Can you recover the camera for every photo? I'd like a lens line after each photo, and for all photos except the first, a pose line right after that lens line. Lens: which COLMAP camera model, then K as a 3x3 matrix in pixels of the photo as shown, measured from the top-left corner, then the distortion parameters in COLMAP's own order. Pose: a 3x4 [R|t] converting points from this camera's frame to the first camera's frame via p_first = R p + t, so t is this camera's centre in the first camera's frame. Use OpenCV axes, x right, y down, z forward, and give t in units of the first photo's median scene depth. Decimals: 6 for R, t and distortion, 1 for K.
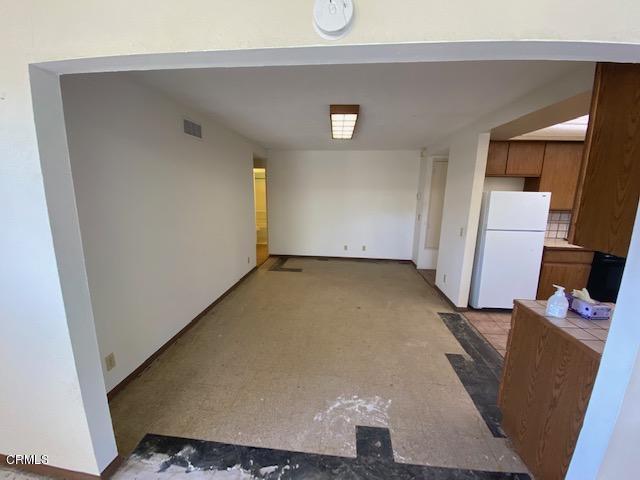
lens RADIAL K [[264.1, 0, 320.0], [0, 264.1, 241.7], [0, 0, 1]] dist [0.038974, -0.029266]
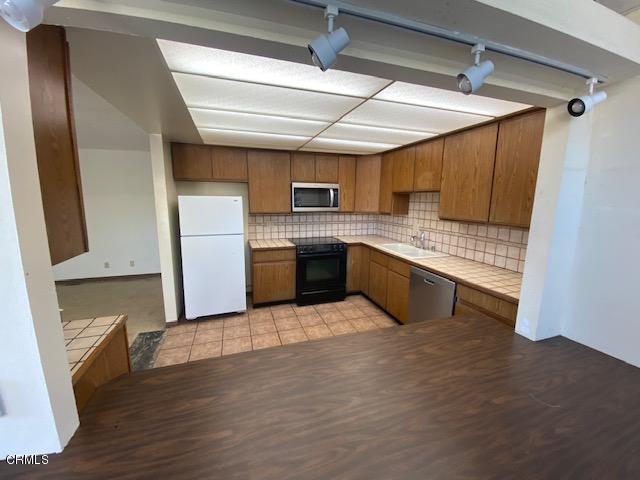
lens RADIAL K [[264.1, 0, 320.0], [0, 264.1, 241.7], [0, 0, 1]] dist [0.038974, -0.029266]
pose [[0.910194, -0.077191, 0.406925, 0.658423], [0.087407, 0.996151, -0.006547, 0.022805], [-0.404854, 0.041527, 0.913438, -0.061747]]
